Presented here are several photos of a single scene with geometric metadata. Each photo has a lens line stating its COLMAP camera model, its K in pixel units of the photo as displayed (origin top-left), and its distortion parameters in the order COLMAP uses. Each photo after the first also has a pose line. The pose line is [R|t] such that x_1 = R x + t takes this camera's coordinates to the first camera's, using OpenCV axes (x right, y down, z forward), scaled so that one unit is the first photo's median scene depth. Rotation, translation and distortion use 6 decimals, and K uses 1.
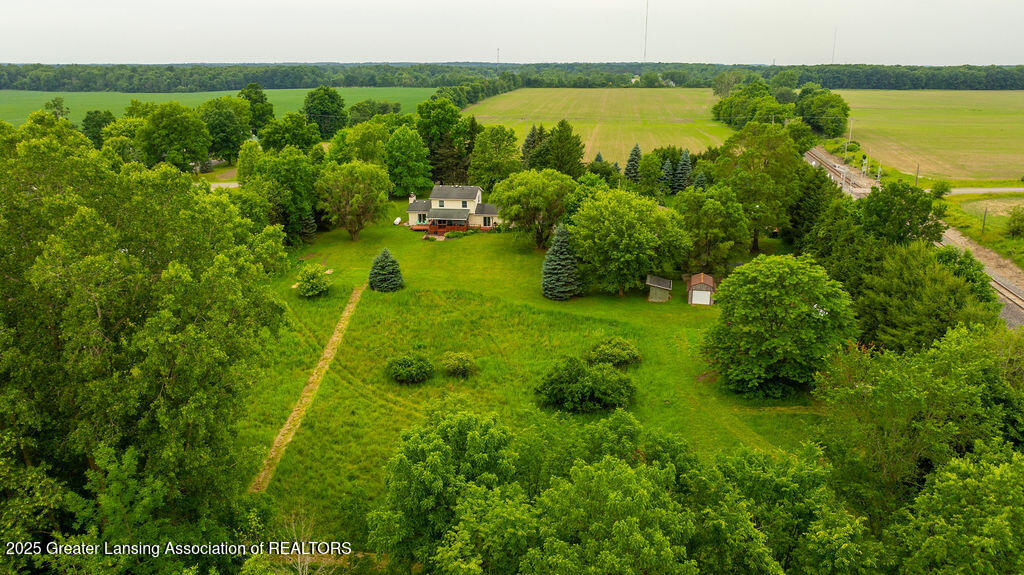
lens RADIAL K [[732.9, 0, 512.1], [0, 732.9, 285.0], [0, 0, 1]] dist [0.004795, -0.004805]
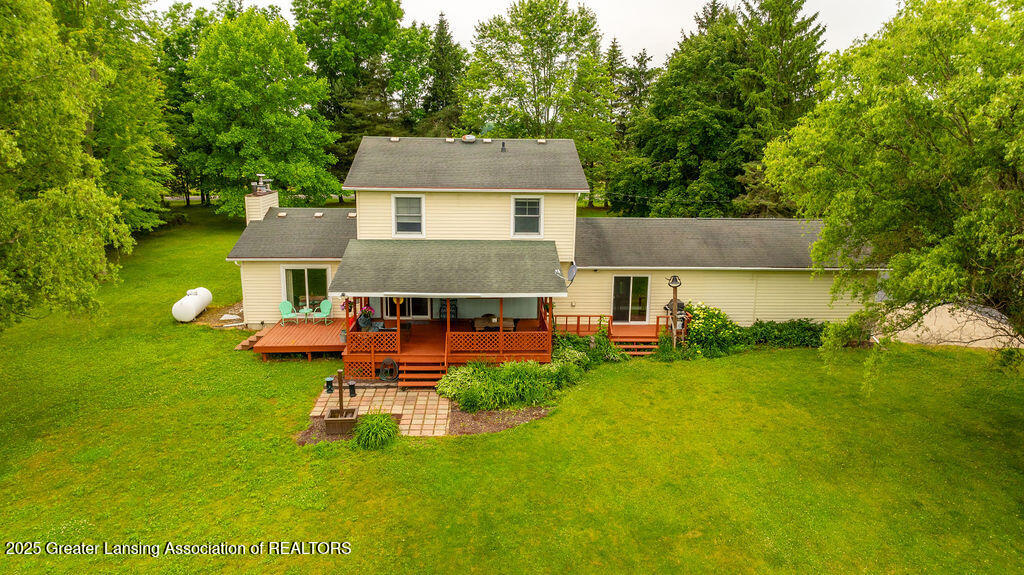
lens RADIAL K [[732.9, 0, 511.6], [0, 732.9, 283.1], [0, 0, 1]] dist [0.004795, -0.004805]
pose [[0.989182, -0.021947, 0.145042, -0.098225], [0.033596, 0.996359, -0.078362, -0.076816], [-0.142794, 0.082387, 0.986318, 0.807687]]
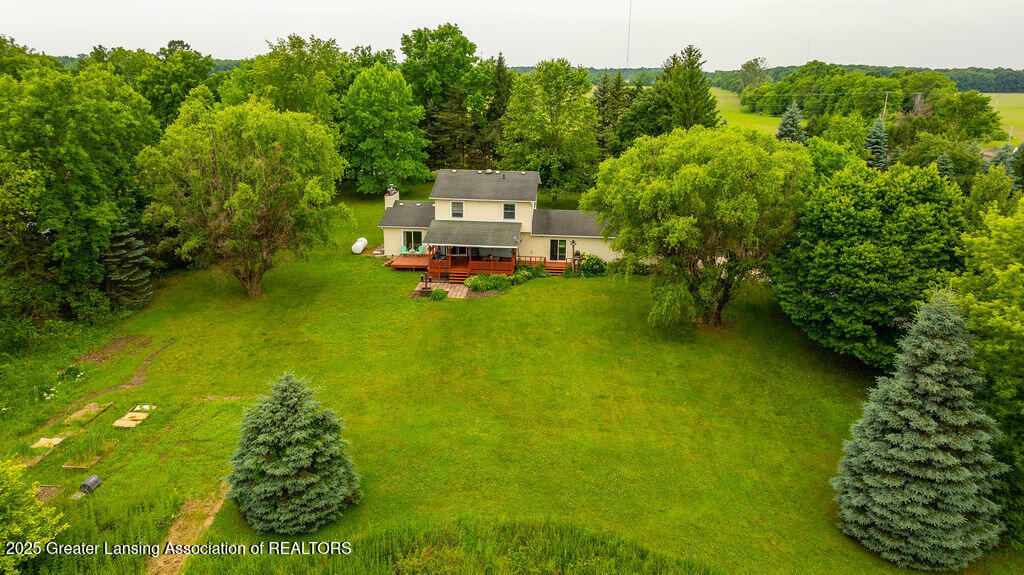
lens RADIAL K [[732.9, 0, 516.0], [0, 732.9, 287.3], [0, 0, 1]] dist [0.004795, -0.004805]
pose [[0.999542, 0.005479, 0.029759, -0.073879], [-0.005447, 0.999985, -0.001141, -0.063733], [-0.029764, 0.000979, 0.999556, 0.555941]]
